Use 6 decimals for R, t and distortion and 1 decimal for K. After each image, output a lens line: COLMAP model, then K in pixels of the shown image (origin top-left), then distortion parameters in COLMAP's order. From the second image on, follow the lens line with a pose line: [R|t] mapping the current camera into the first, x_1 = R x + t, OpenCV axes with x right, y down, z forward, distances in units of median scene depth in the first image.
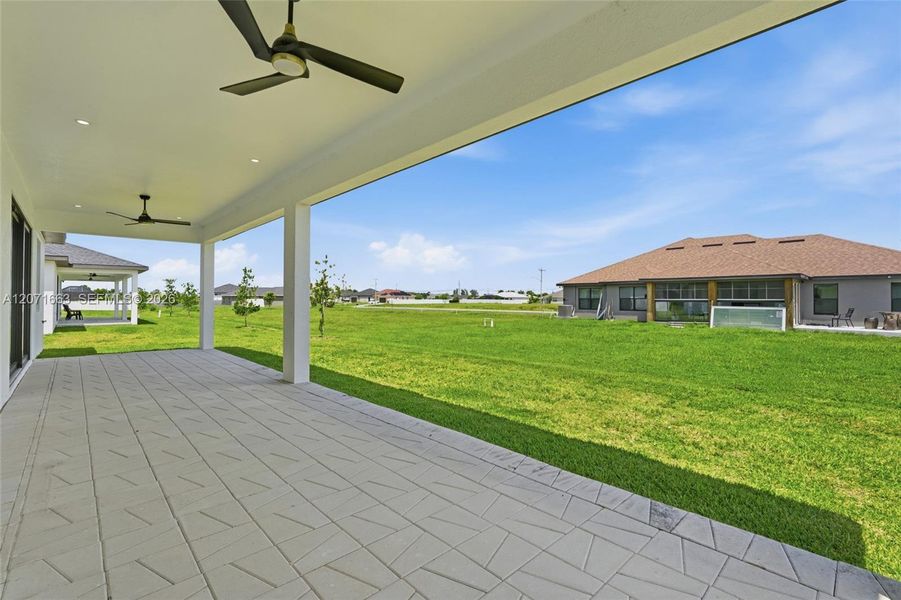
lens RADIAL K [[399.9, 0, 451.7], [0, 399.9, 282.6], [0, 0, 1]] dist [0.001997, 0.000182]
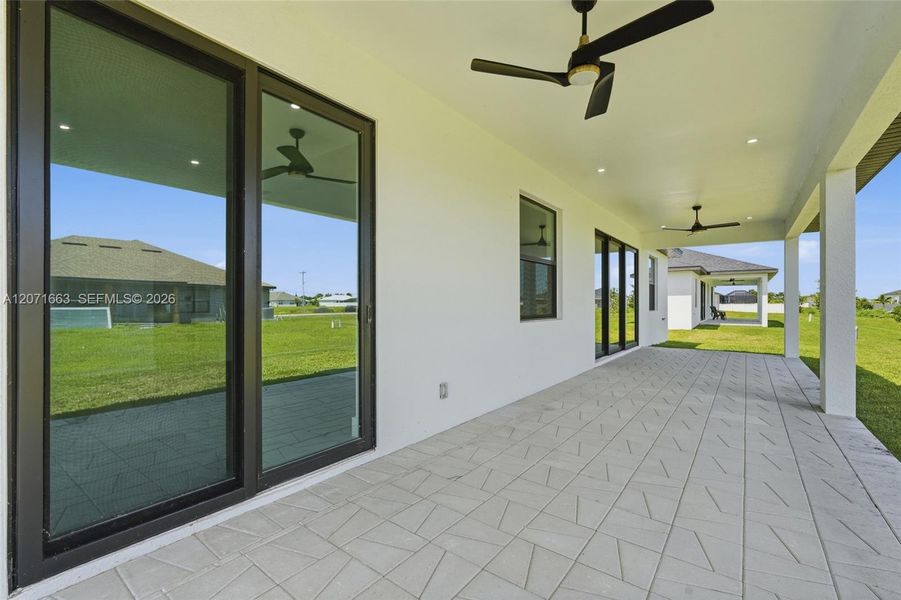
lens RADIAL K [[396.7, 0, 449.2], [0, 396.7, 303.5], [0, 0, 1]] dist [-0.010190, -0.000055]
pose [[0.158927, 0.007216, -0.987264, 0.136762], [0.037300, 0.999215, 0.013308, 0.004750], [0.986585, -0.038940, 0.158533, 0.119850]]
